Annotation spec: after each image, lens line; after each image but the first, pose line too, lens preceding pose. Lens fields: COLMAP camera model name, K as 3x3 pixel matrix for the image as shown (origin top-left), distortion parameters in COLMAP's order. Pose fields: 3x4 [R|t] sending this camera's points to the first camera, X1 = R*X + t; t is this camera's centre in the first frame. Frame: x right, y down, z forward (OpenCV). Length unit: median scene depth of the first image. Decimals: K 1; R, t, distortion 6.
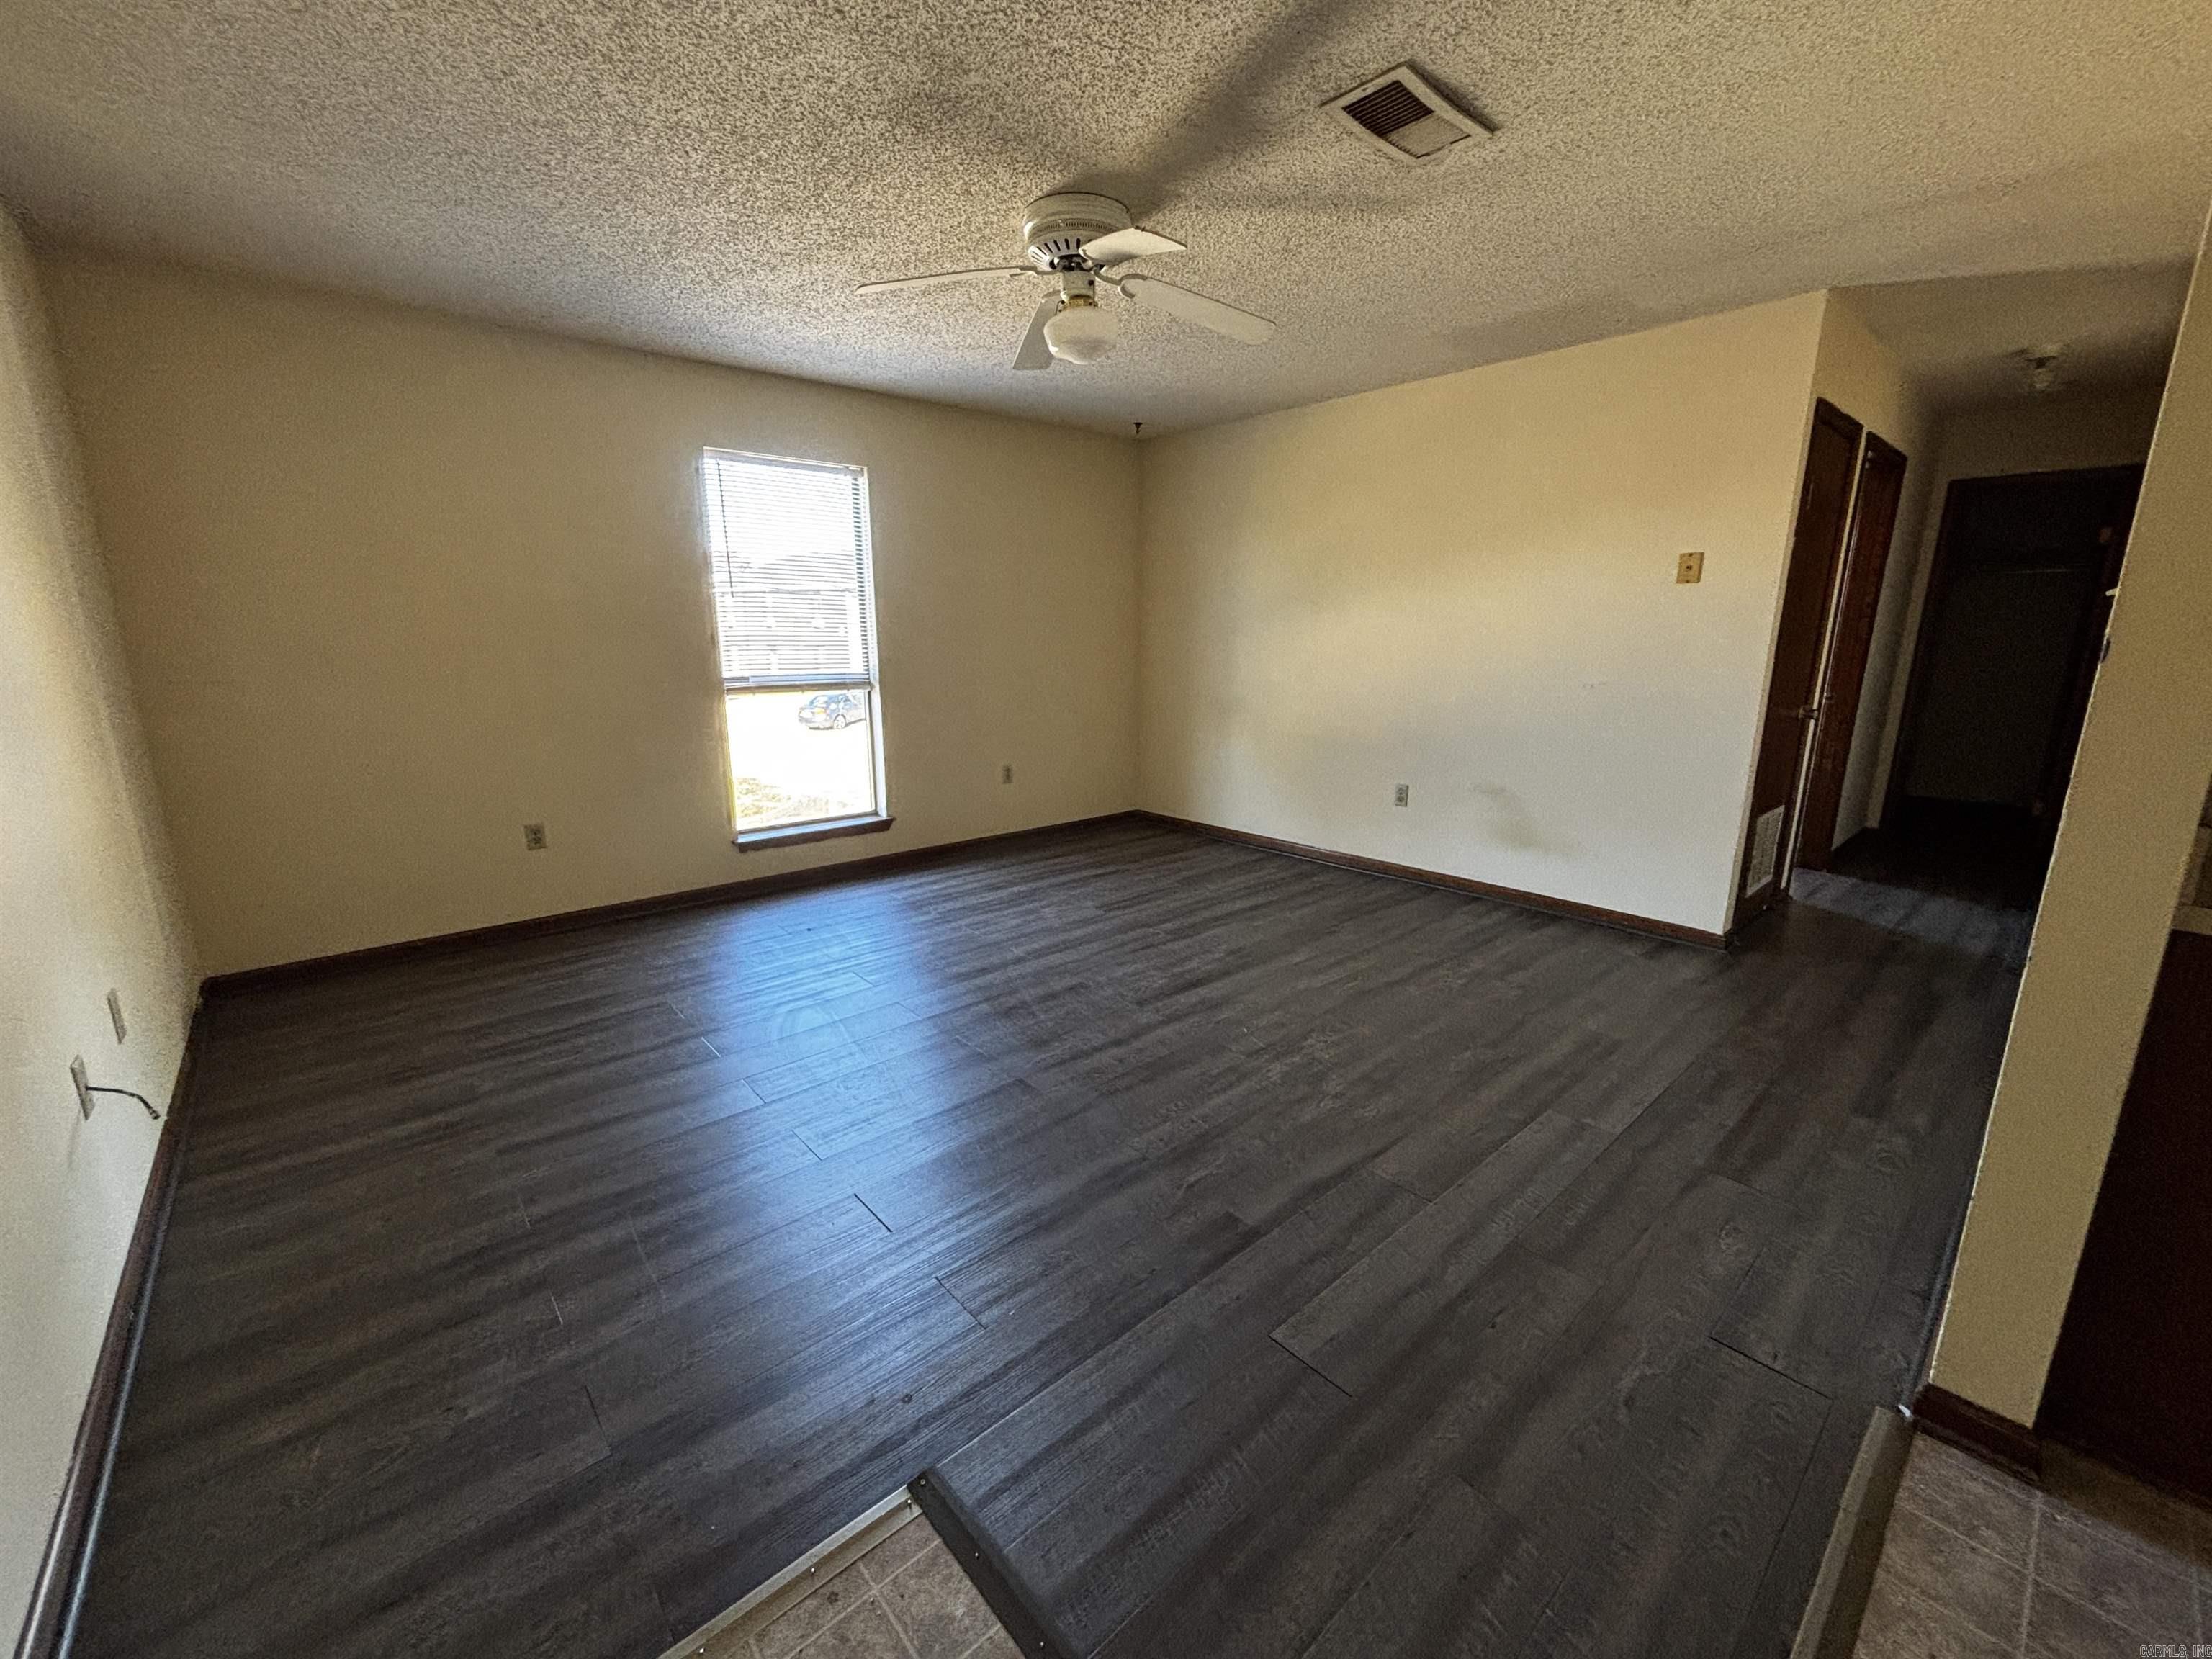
lens RADIAL K [[885.2, 0, 1106.7], [0, 885.2, 820.2], [0, 0, 1]] dist [0.002325, 0.000731]
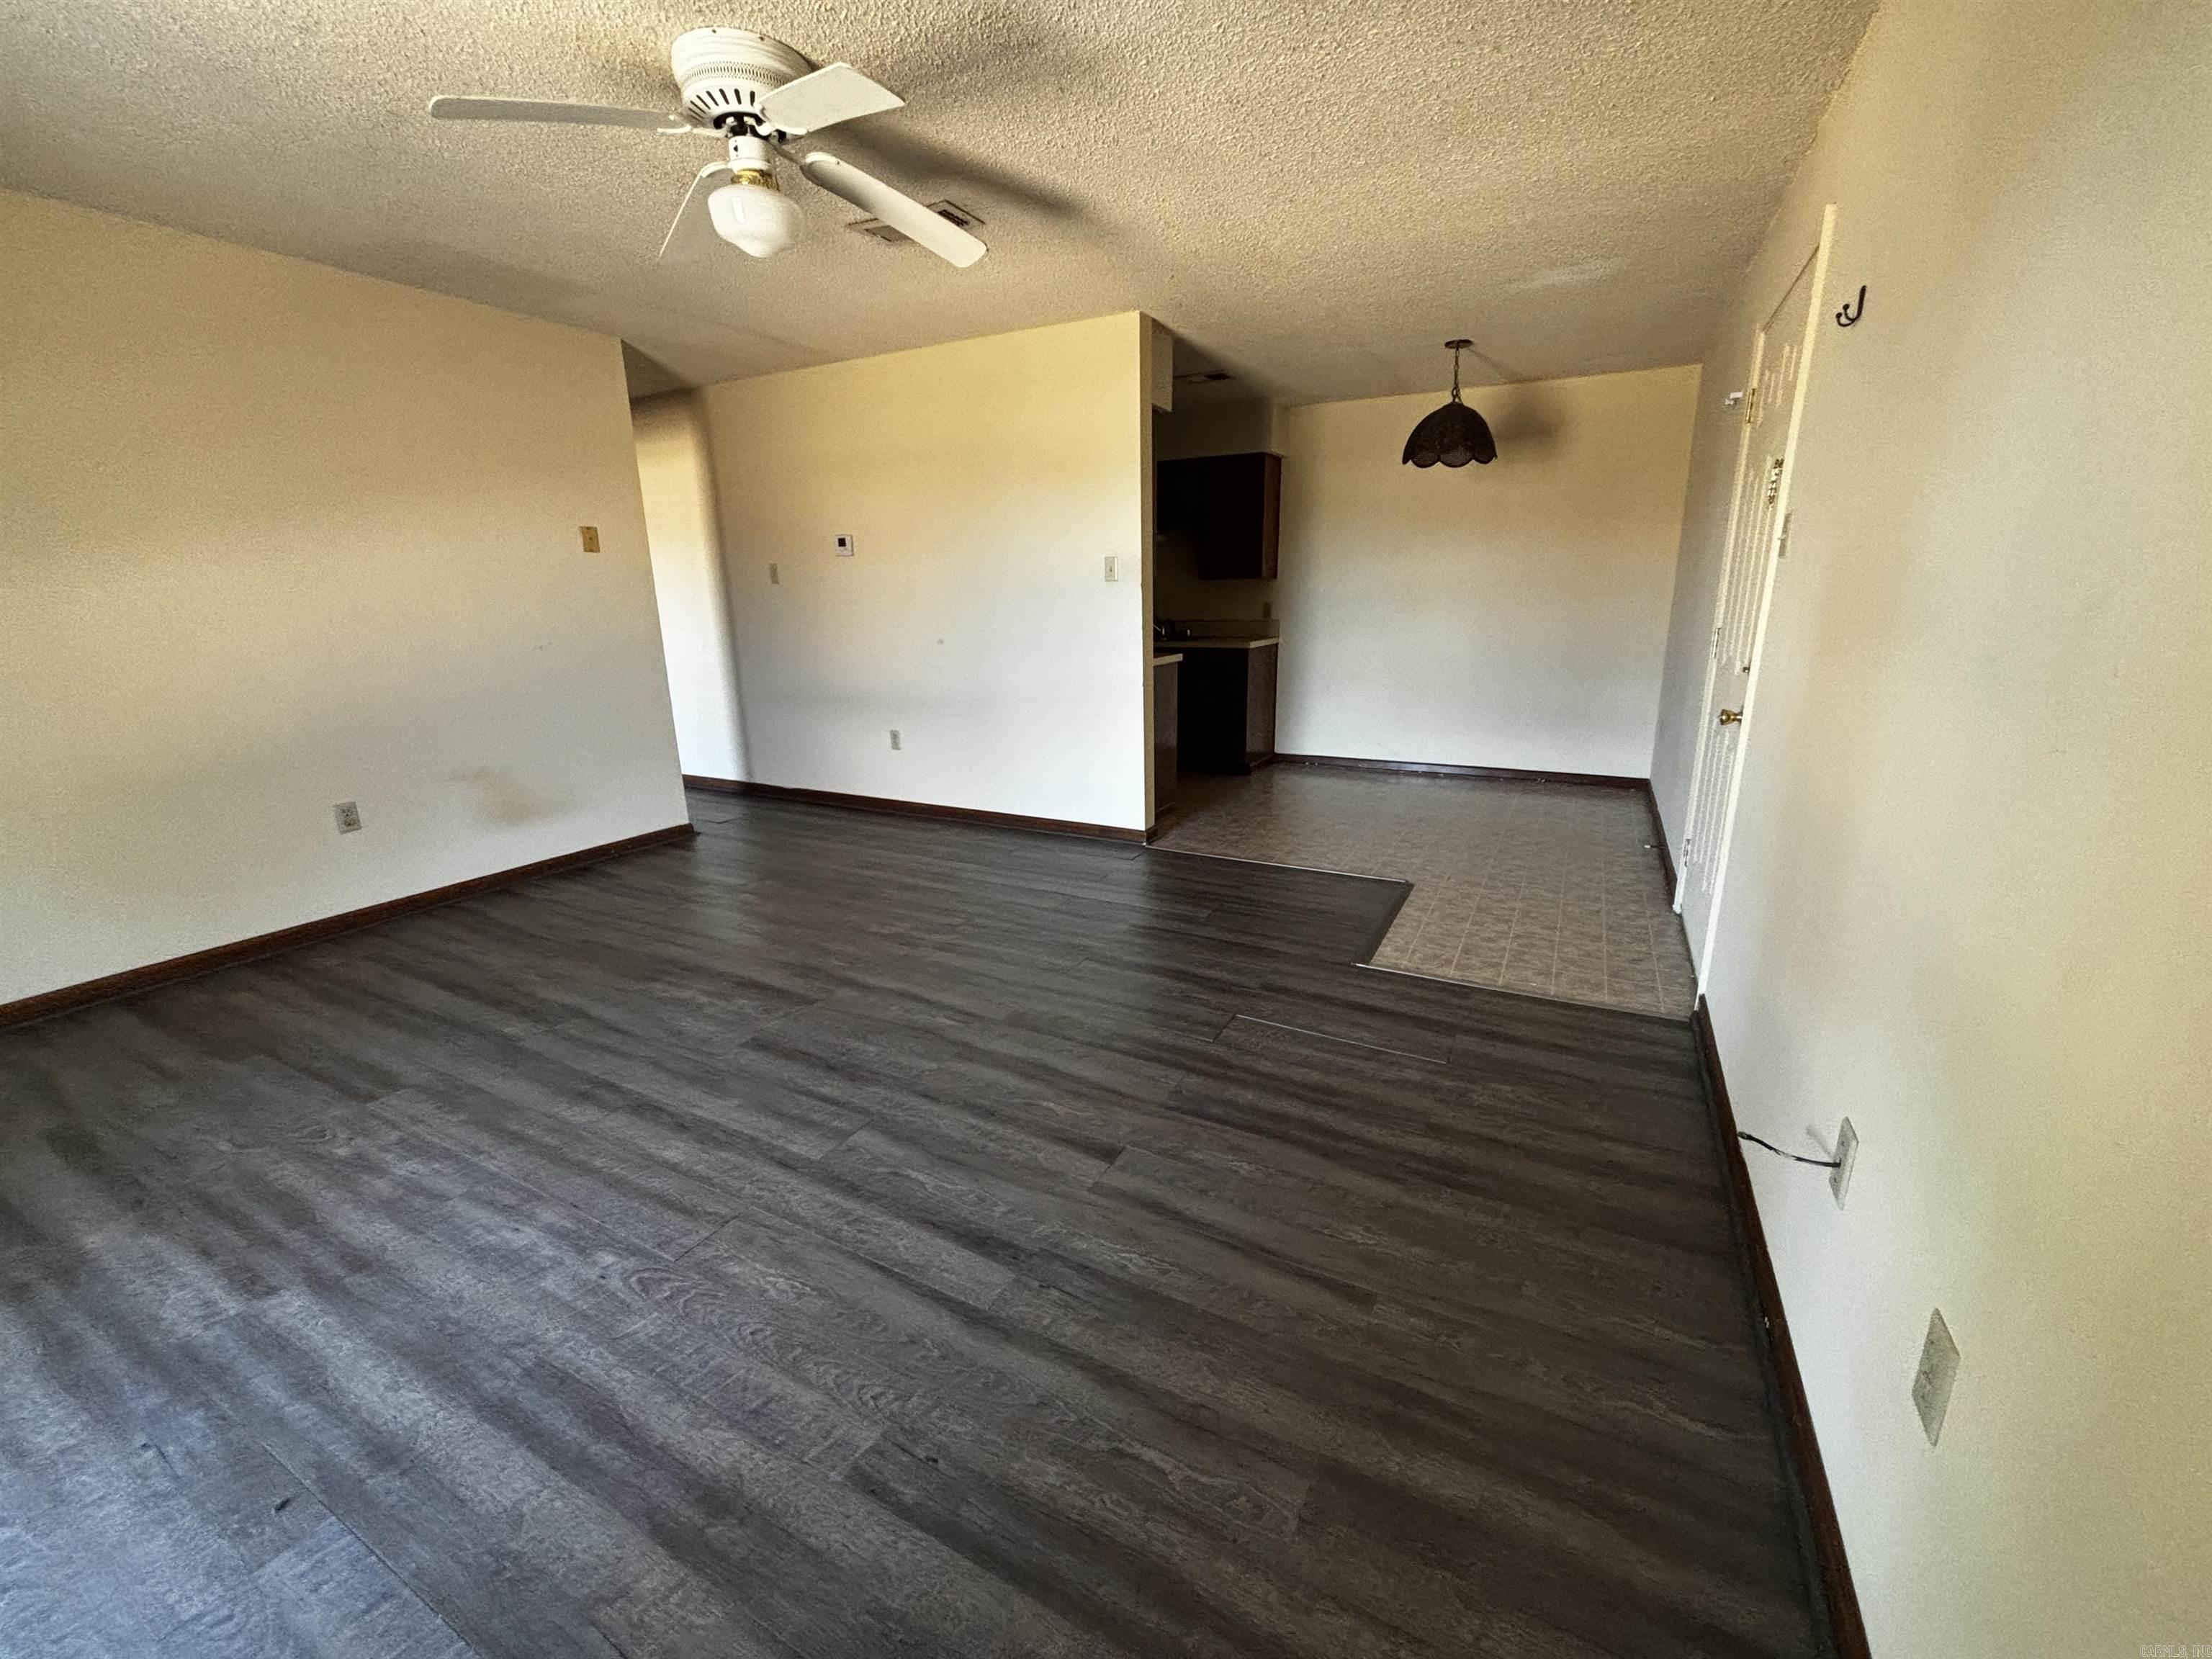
lens RADIAL K [[885.2, 0, 1101.5], [0, 885.2, 833.2], [0, 0, 1]] dist [0.002325, 0.000731]
pose [[-0.345753, -0.238986, 0.907381, -0.751397], [0.216765, 0.920521, 0.325044, -0.160024], [-0.912945, 0.309073, -0.266469, 0.819515]]
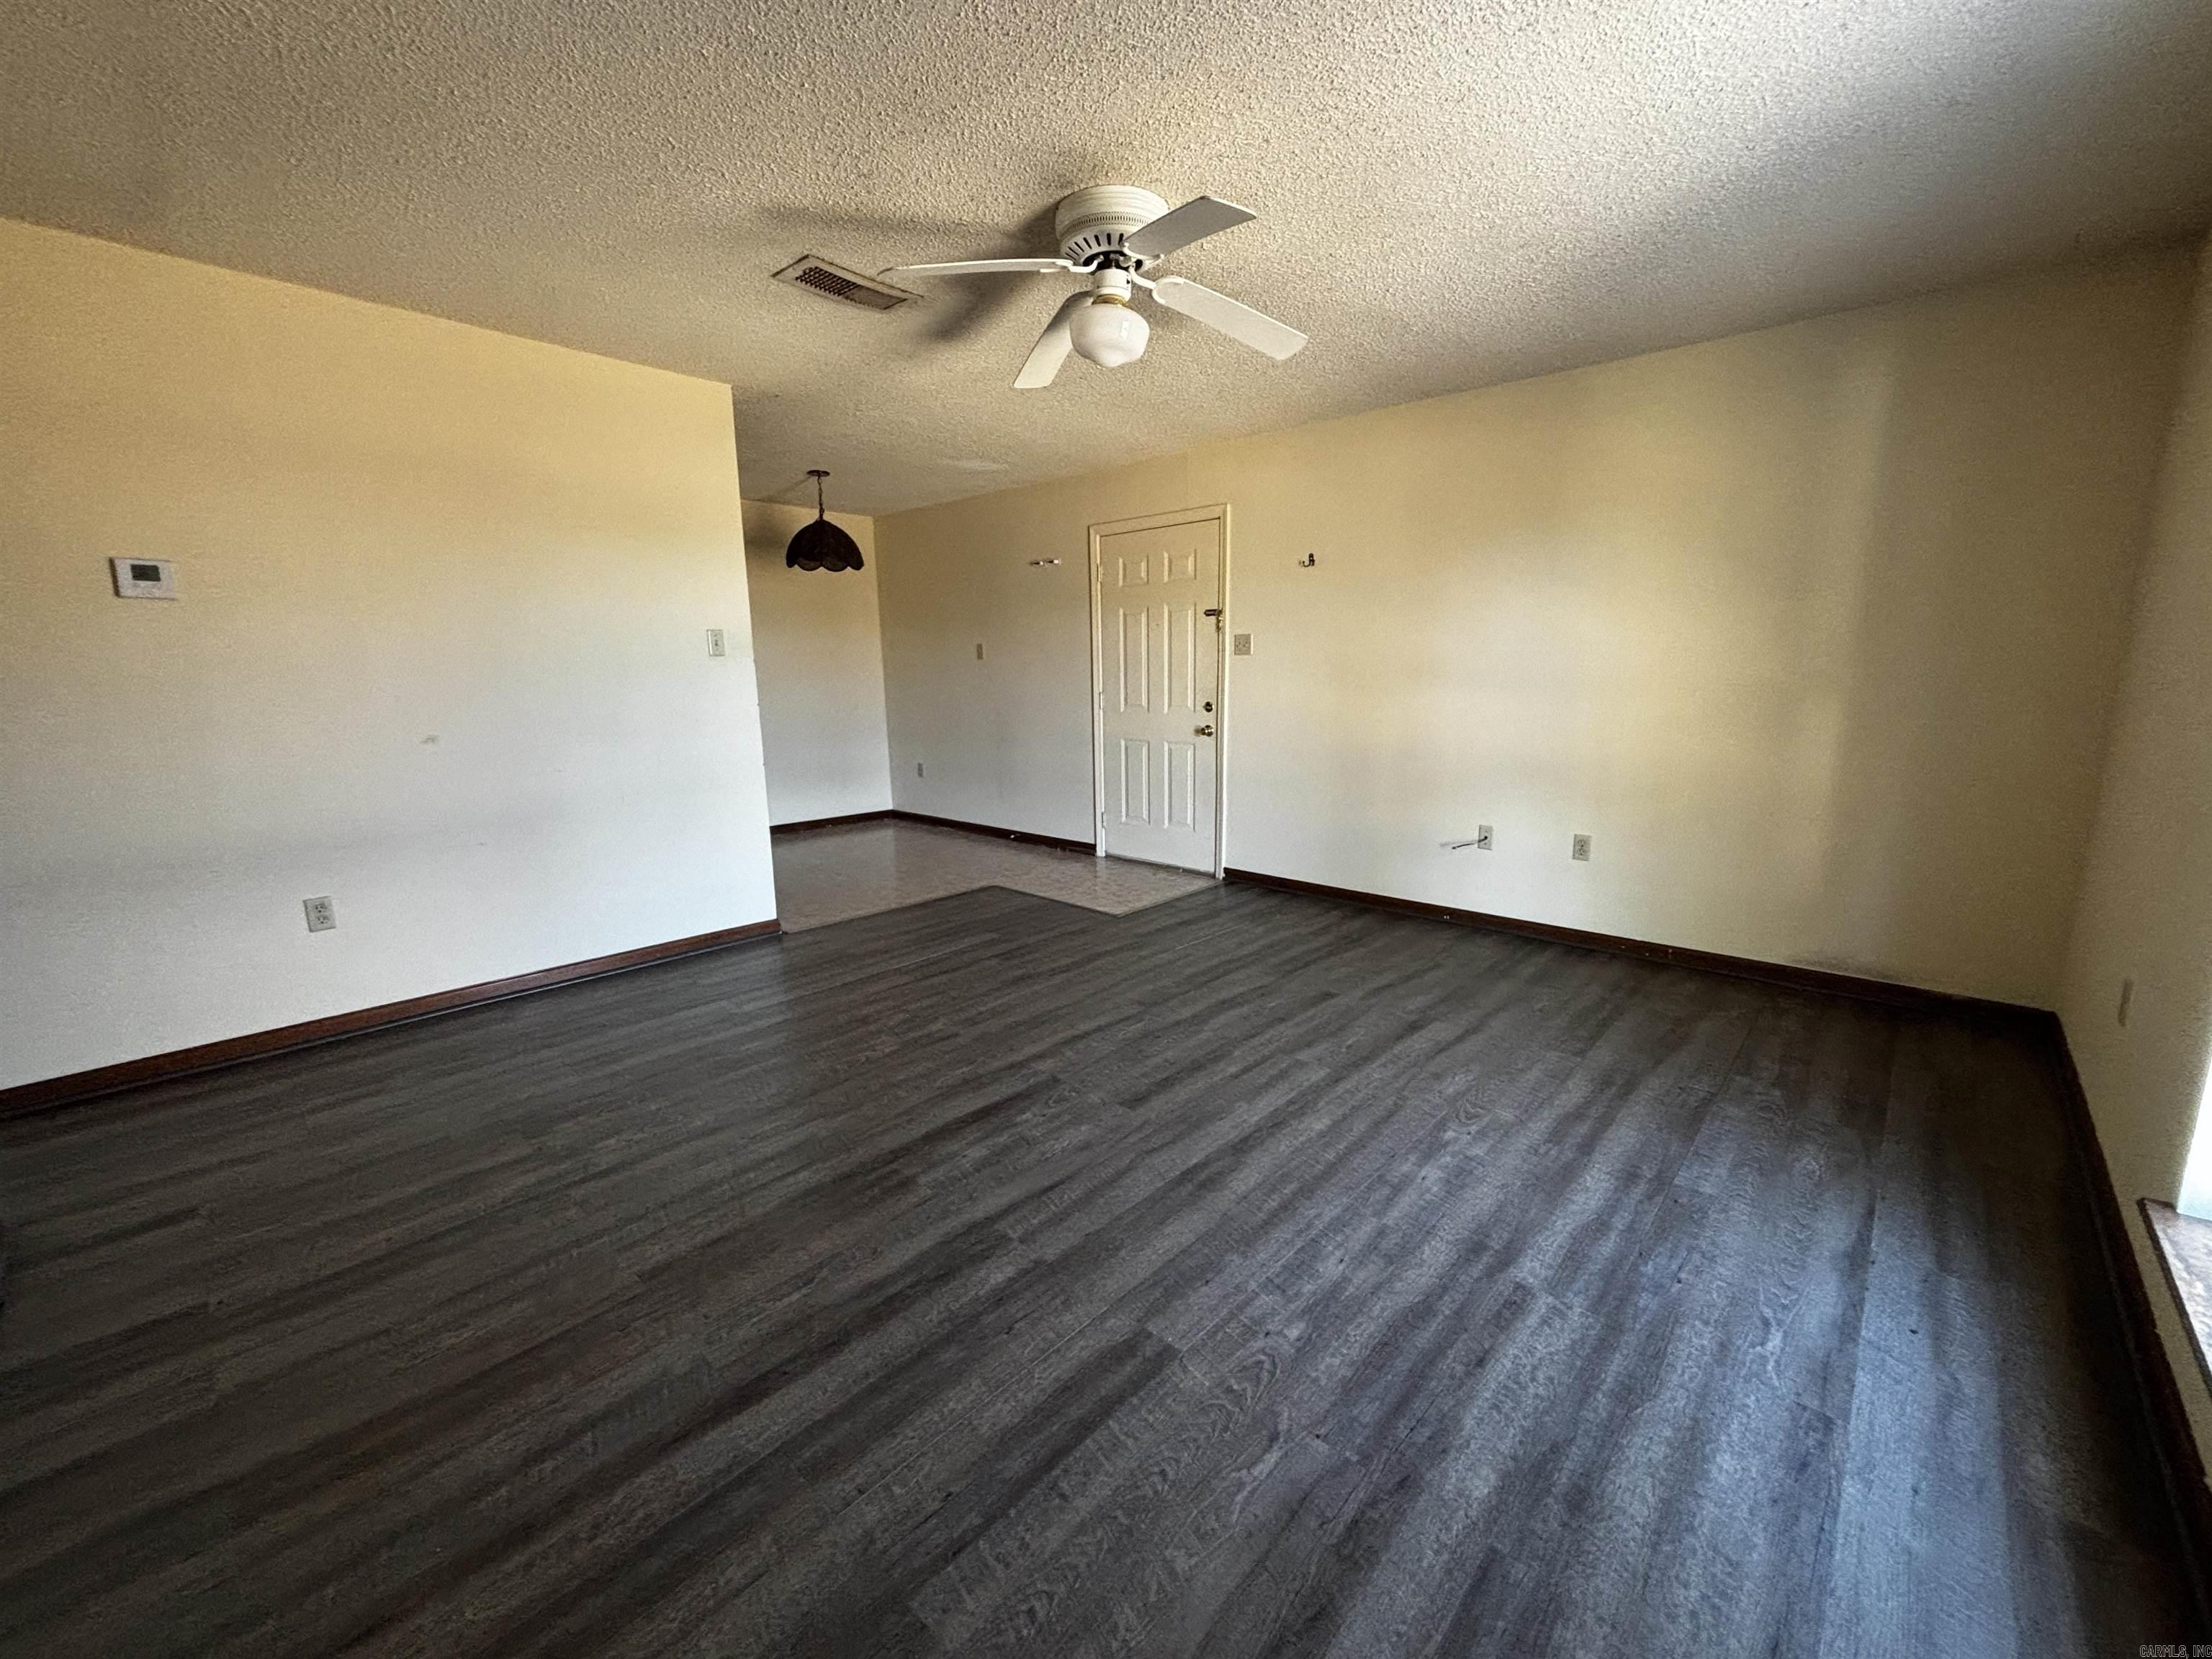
lens RADIAL K [[885.2, 0, 1101.8], [0, 885.2, 828.1], [0, 0, 1]] dist [0.002325, 0.000731]
pose [[-0.995227, 0.027039, -0.093770, 0.059284], [-0.011443, 0.921889, 0.387284, -0.317361], [0.096918, 0.386509, -0.917179, 1.520657]]
